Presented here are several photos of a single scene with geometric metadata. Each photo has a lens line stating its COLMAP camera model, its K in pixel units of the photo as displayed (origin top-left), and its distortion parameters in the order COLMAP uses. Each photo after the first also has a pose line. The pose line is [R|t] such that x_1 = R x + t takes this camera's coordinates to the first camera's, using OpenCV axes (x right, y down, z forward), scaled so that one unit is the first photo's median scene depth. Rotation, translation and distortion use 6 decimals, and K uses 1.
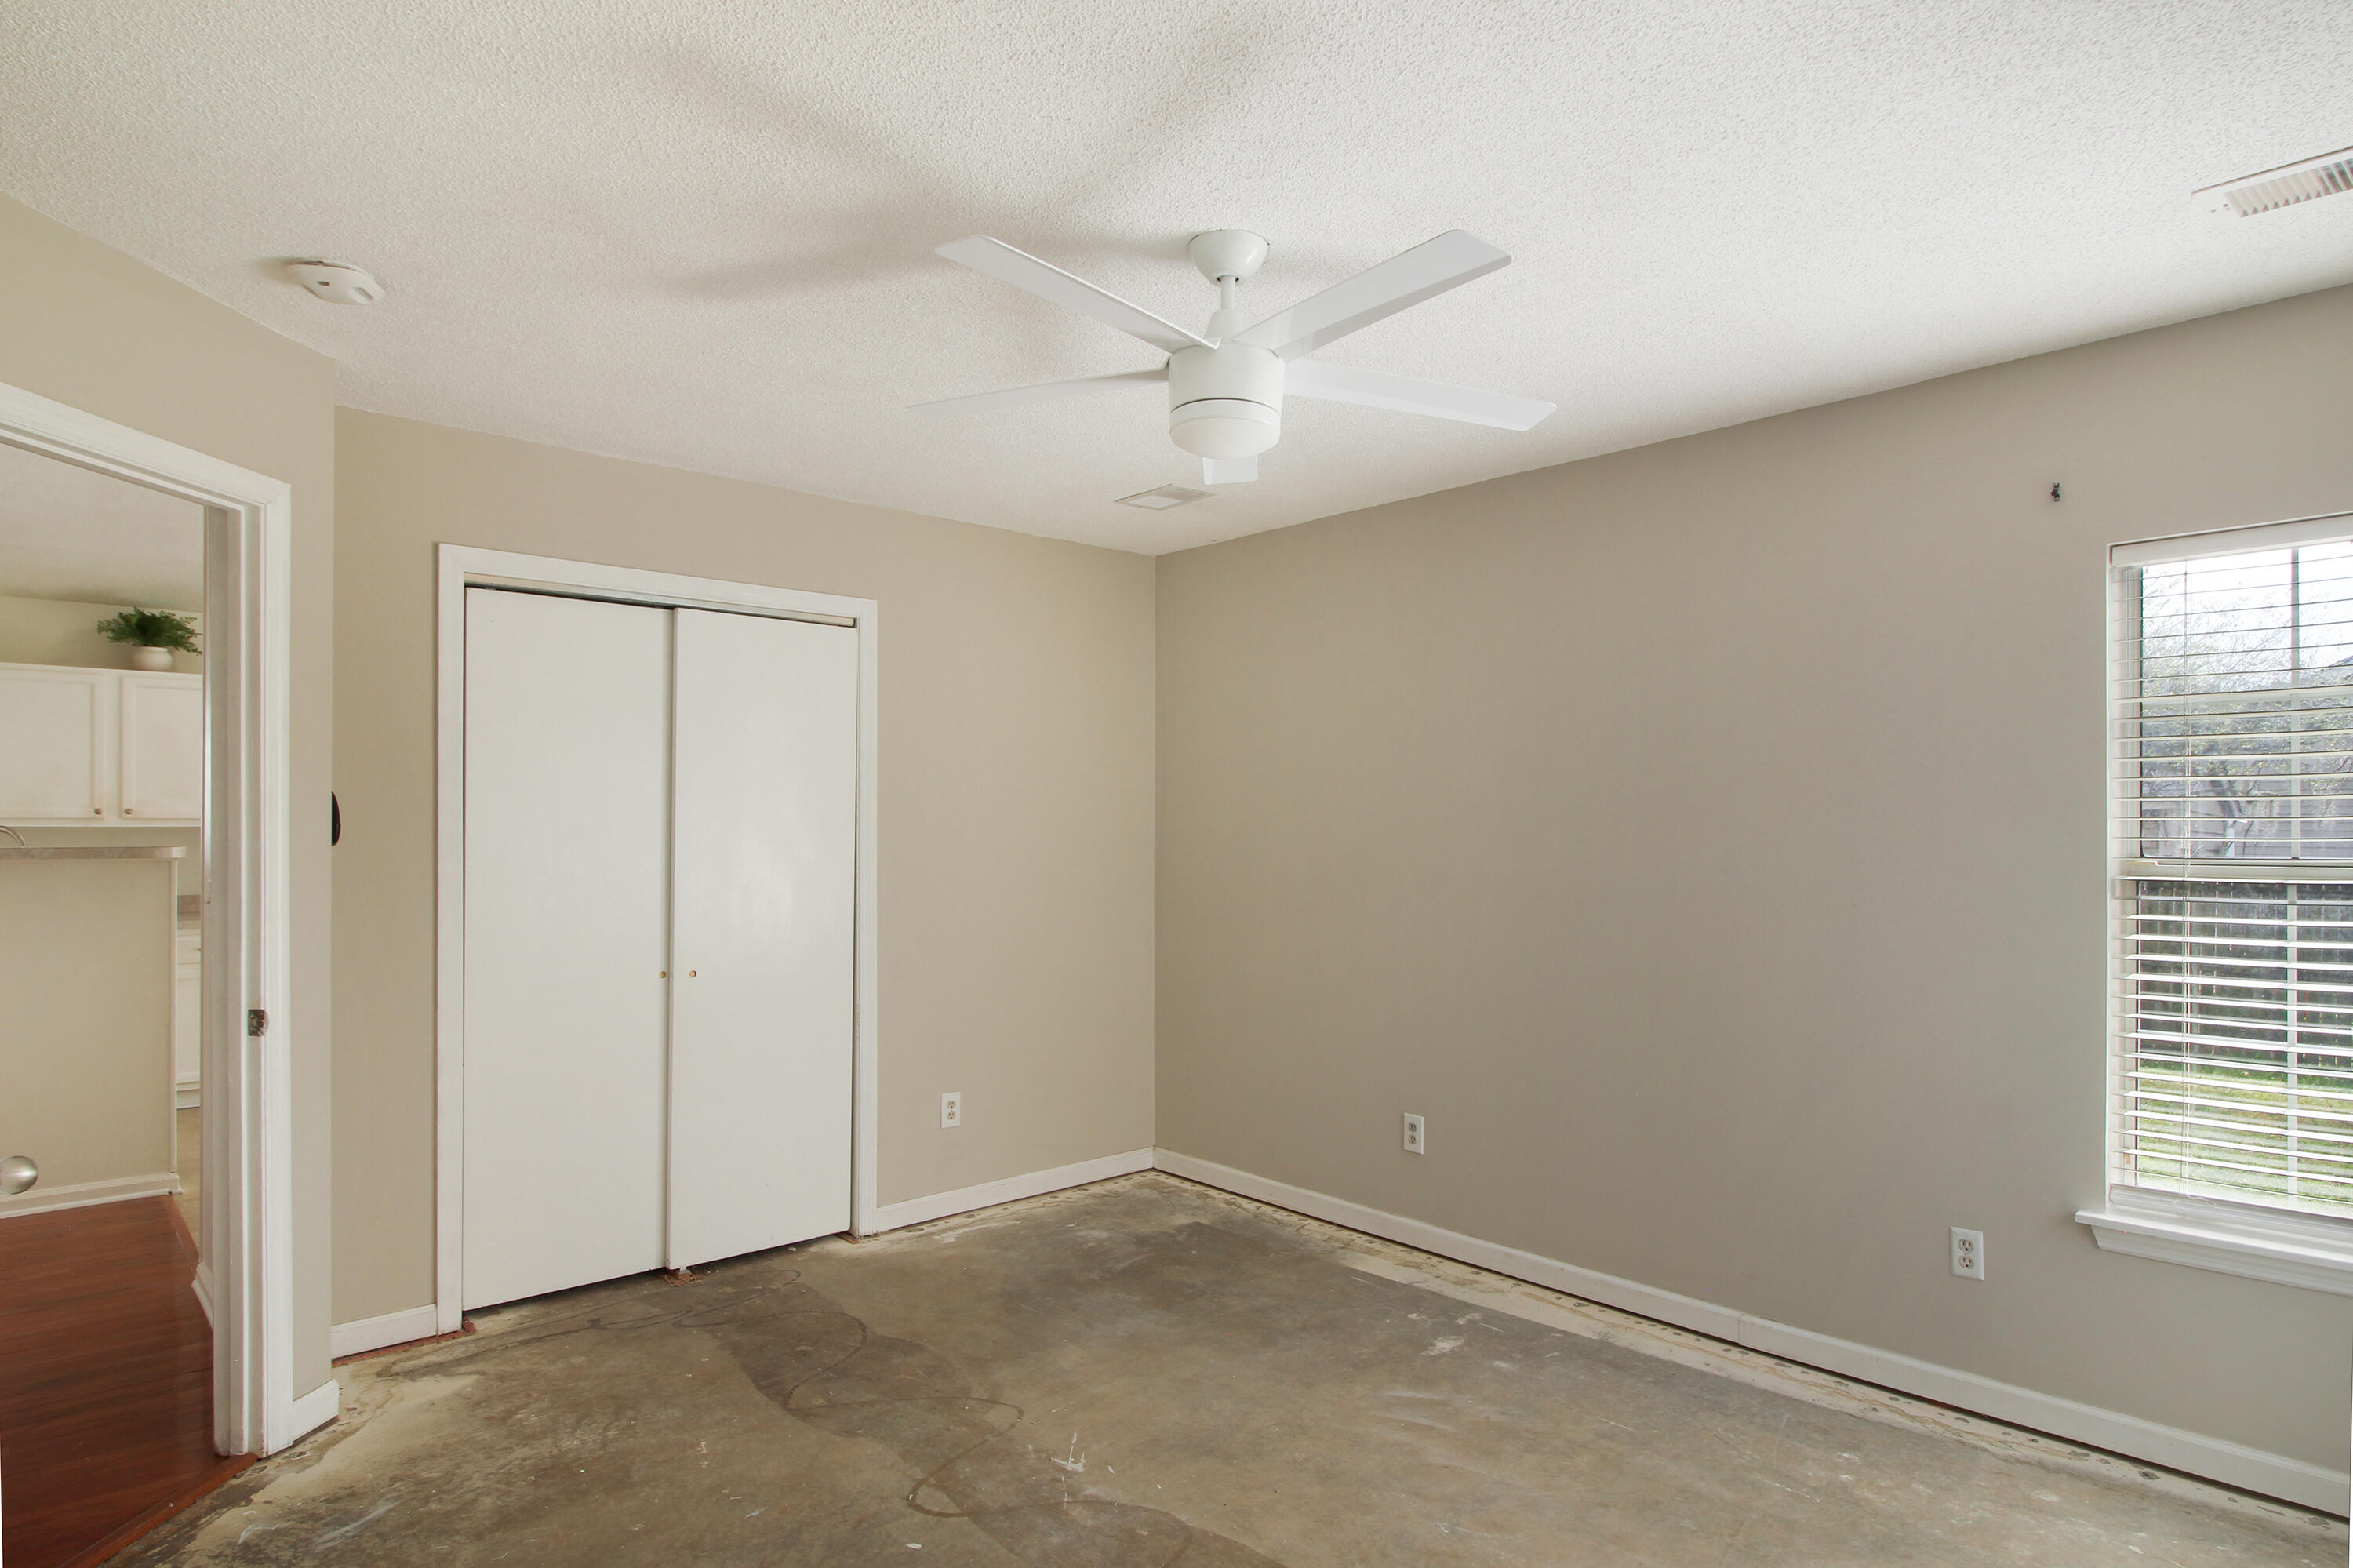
lens RADIAL K [[1332.5, 0, 1171.7], [0, 1332.5, 801.3], [0, 0, 1]] dist [0.007813, -0.010323]
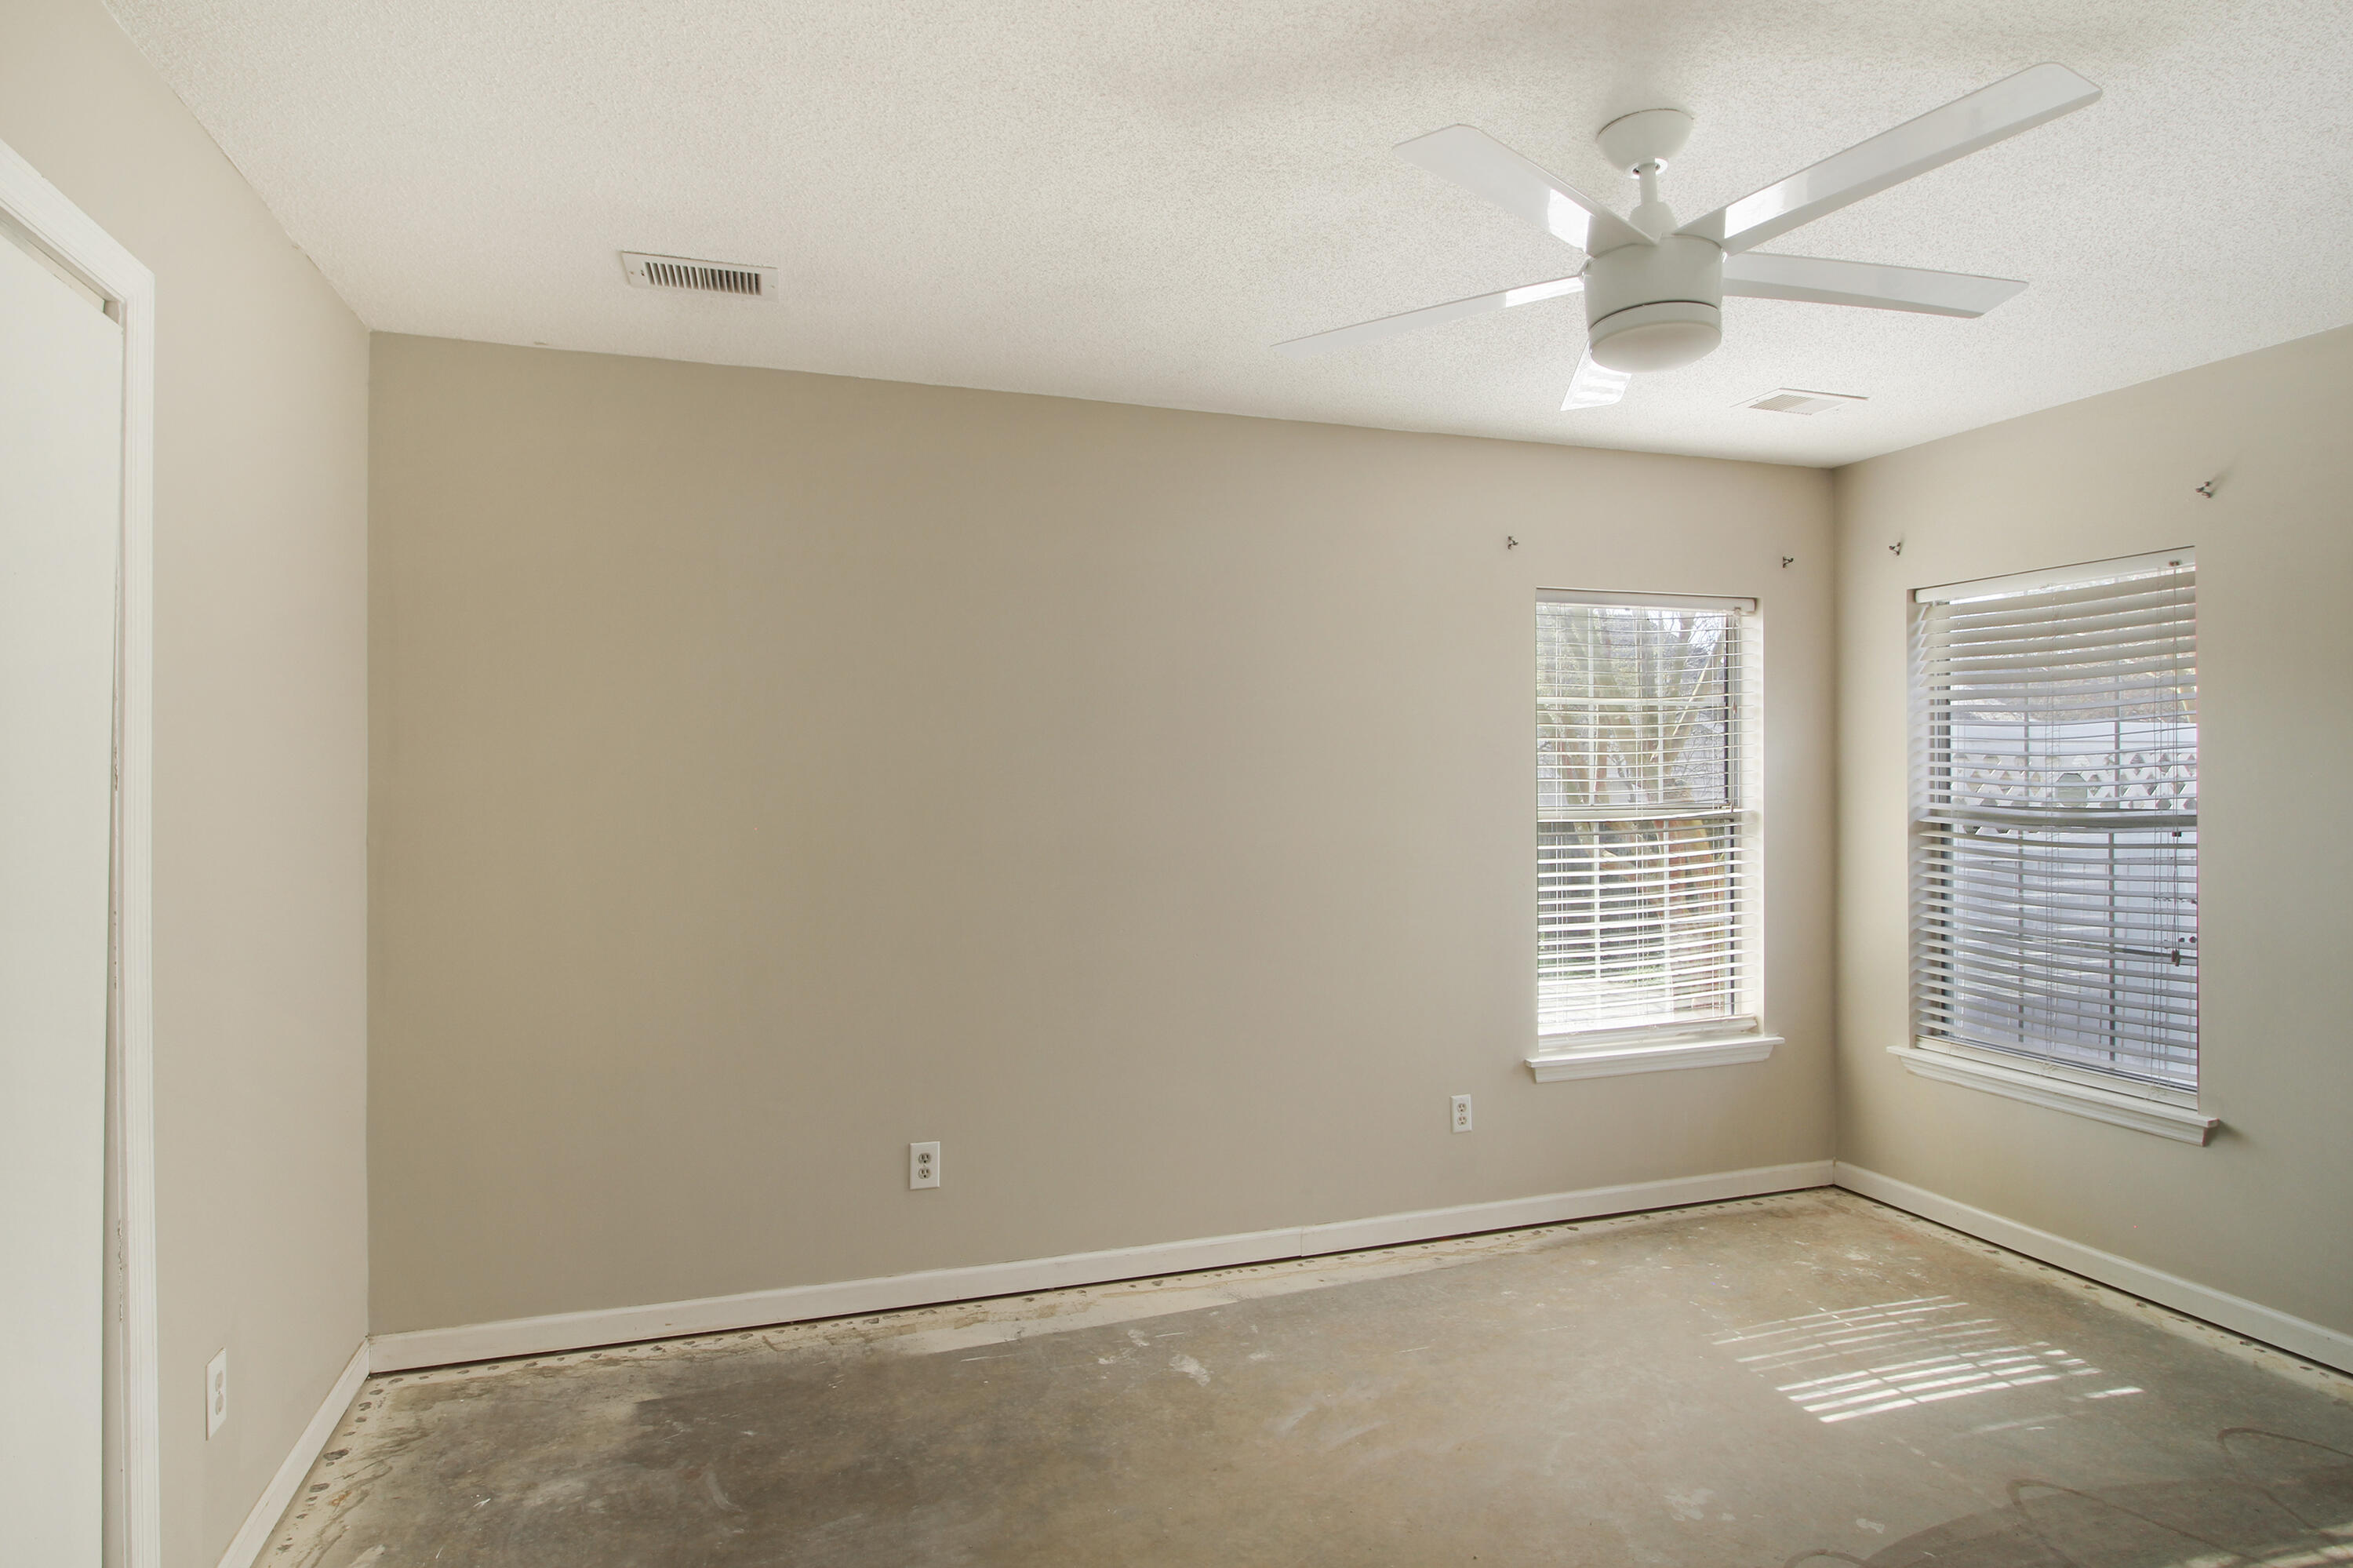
lens RADIAL K [[1332.5, 0, 1168.7], [0, 1332.5, 765.3], [0, 0, 1]] dist [0.007813, -0.010323]
pose [[0.386262, 0.007439, 0.922359, -0.556768], [-0.012492, 0.999918, -0.002833, 0.004947], [-0.922304, -0.010428, 0.386323, 0.594051]]
